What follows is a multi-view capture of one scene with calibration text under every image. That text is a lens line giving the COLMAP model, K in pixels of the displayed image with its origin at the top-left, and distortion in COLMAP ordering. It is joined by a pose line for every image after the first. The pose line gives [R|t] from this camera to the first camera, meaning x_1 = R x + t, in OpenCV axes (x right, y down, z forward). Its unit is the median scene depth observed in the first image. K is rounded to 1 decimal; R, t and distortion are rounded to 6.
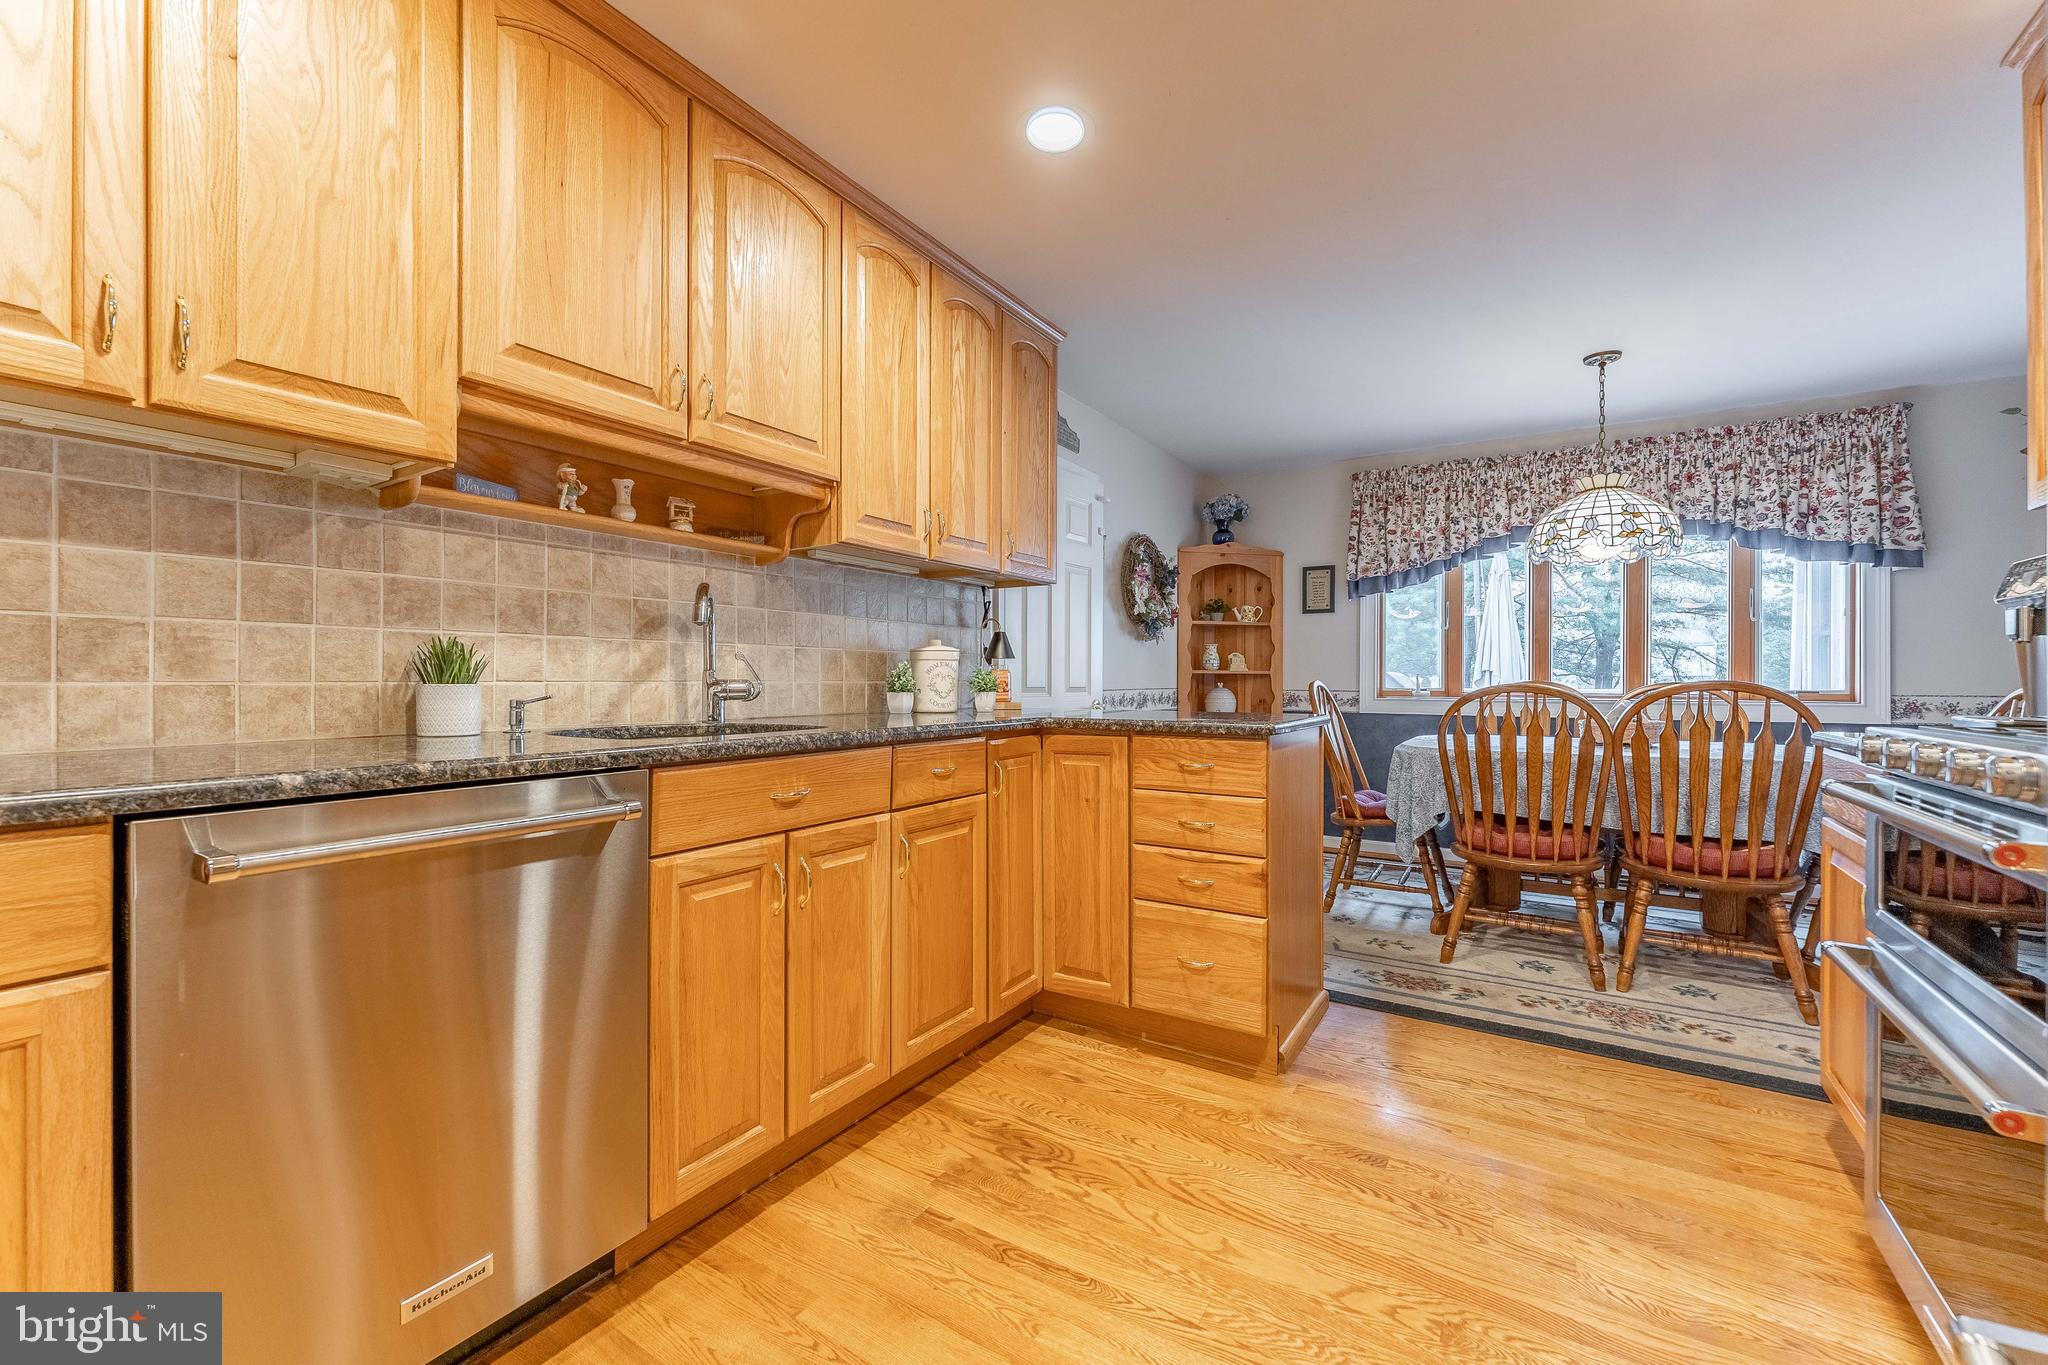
lens RADIAL K [[828.2, 0, 1024.0], [0, 828.2, 682.5], [0, 0, 1]] dist [0.001713, -0.000006]
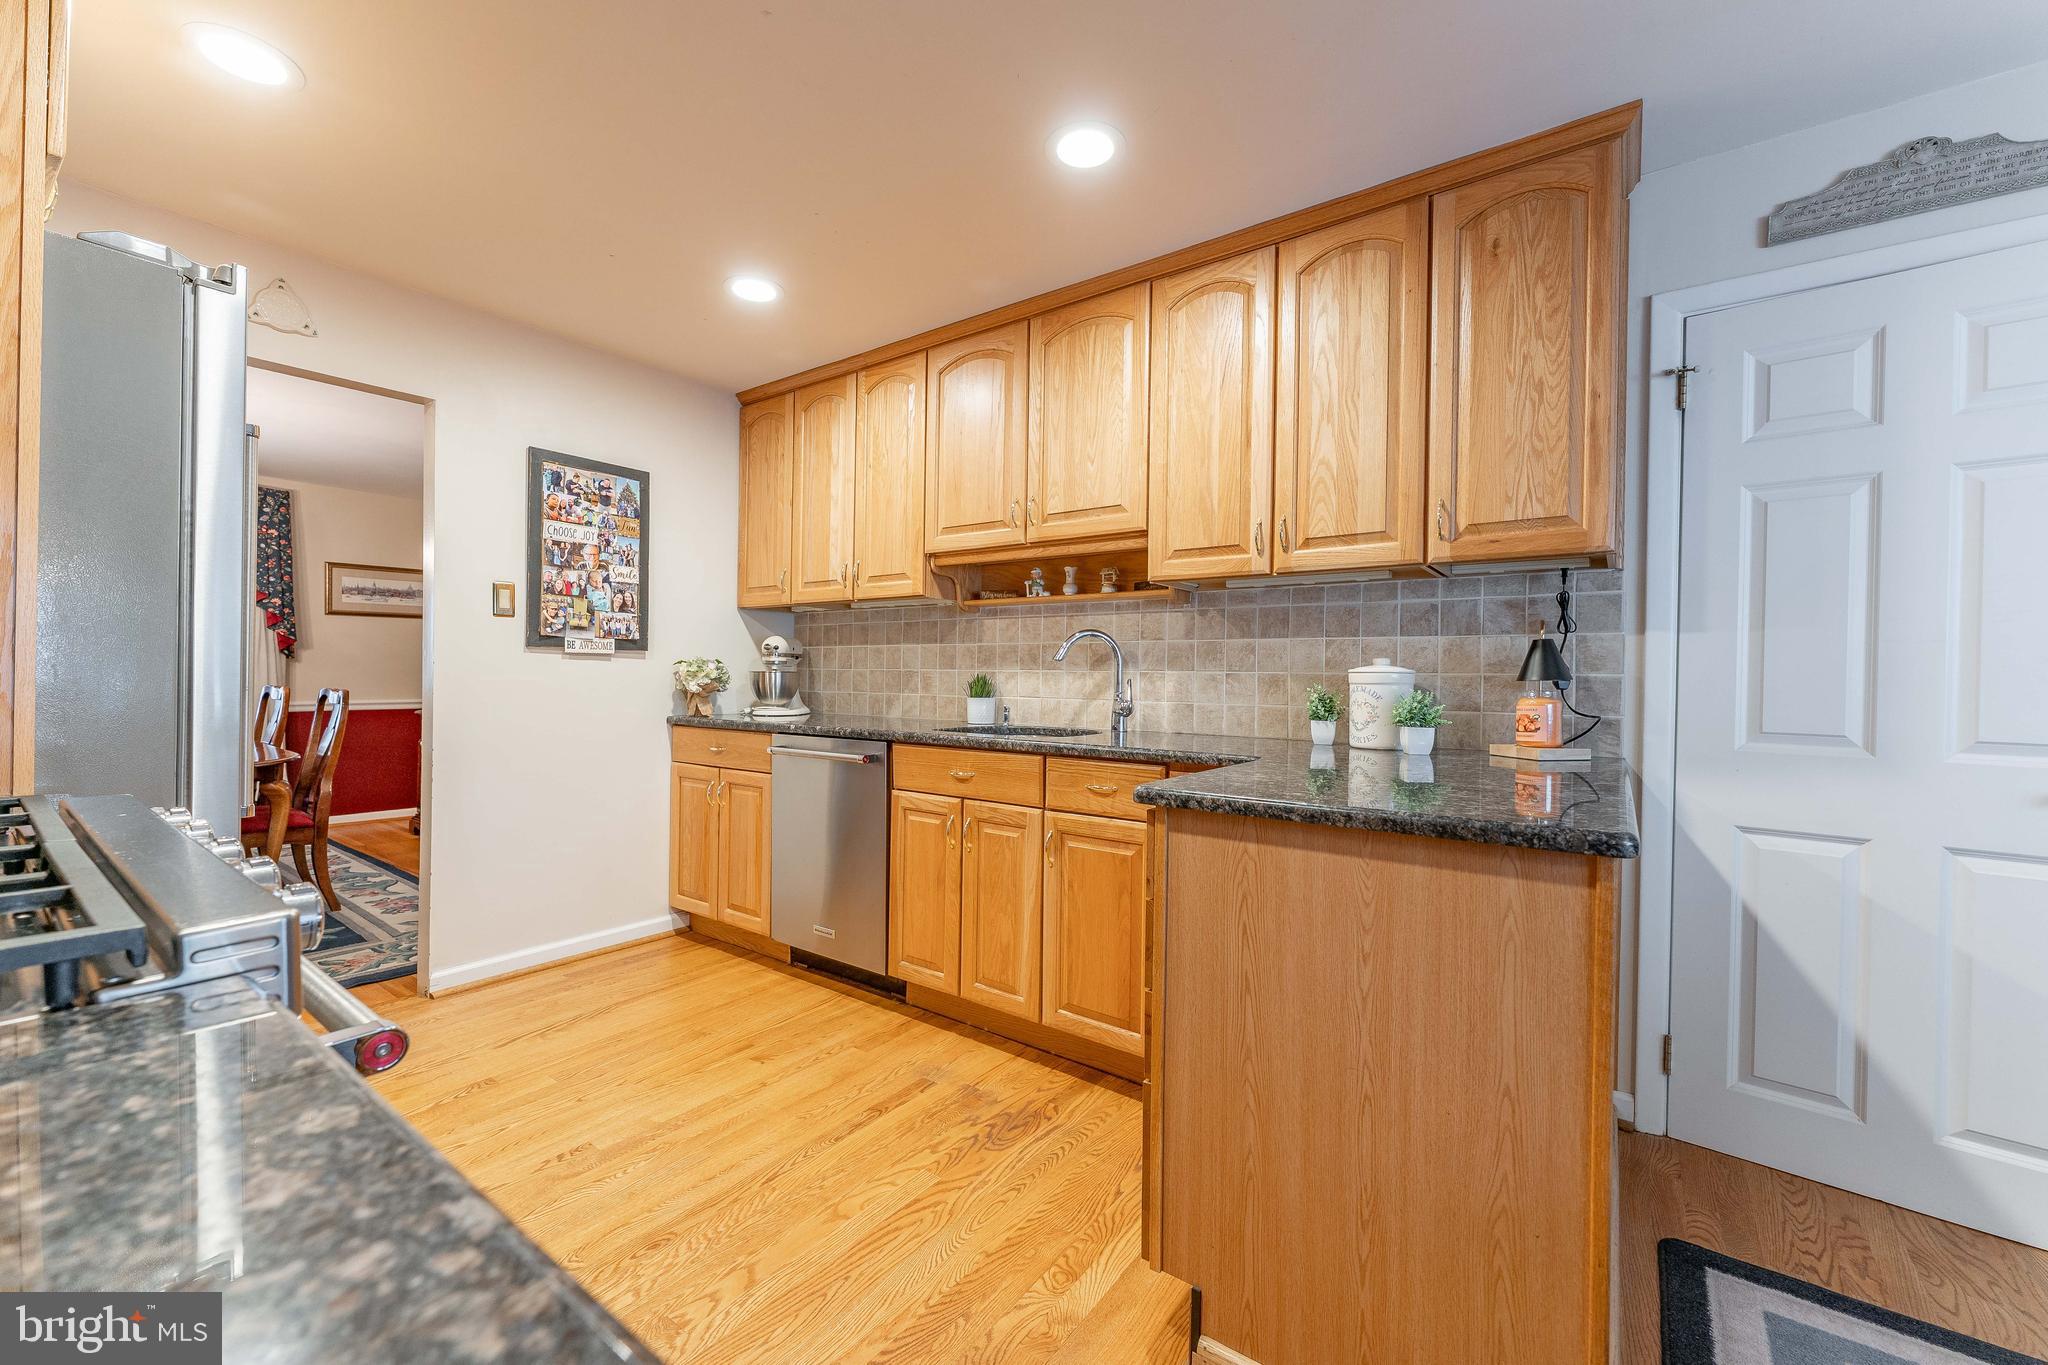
lens RADIAL K [[824.8, 0, 1024.0], [0, 824.8, 682.5], [0, 0, 1]] dist [-0.000514, -0.000272]
pose [[-0.073983, 0.003069, -0.997255, 0.762764], [-0.016963, 0.999847, 0.004336, -0.026941], [0.997115, 0.017237, -0.073919, 0.756079]]
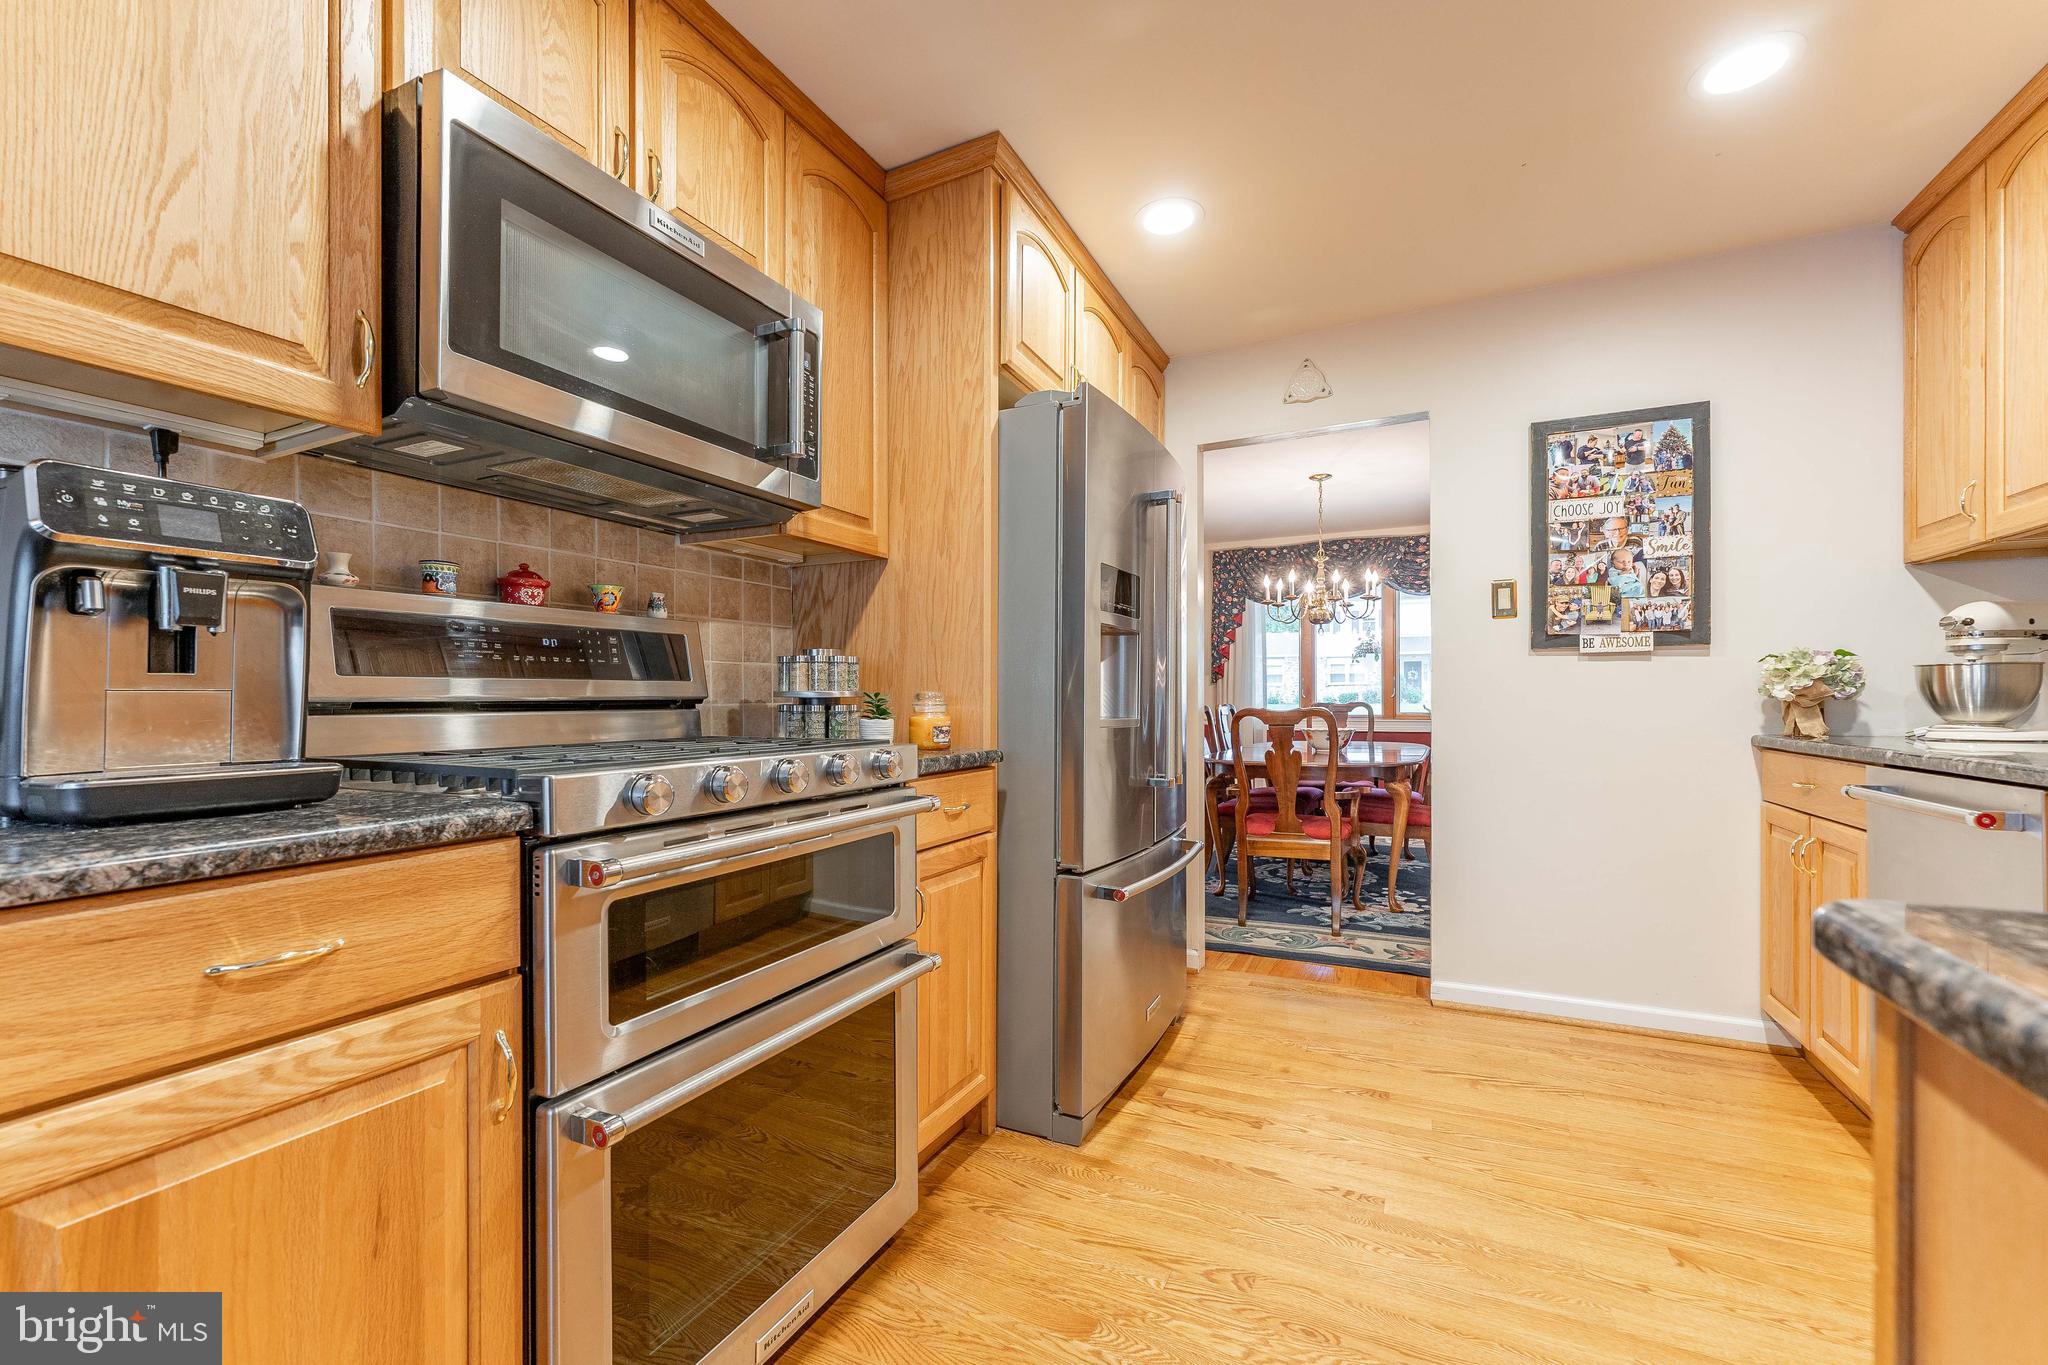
lens RADIAL K [[841.6, 0, 998.8], [0, 841.6, 700.0], [0, 0, 1]] dist [-0.002396, -0.000188]
pose [[-0.995618, 0.002506, -0.093484, 0.426998], [0.002177, 0.999991, 0.003630, -0.002888], [0.093492, 0.003411, -0.995614, 0.949258]]
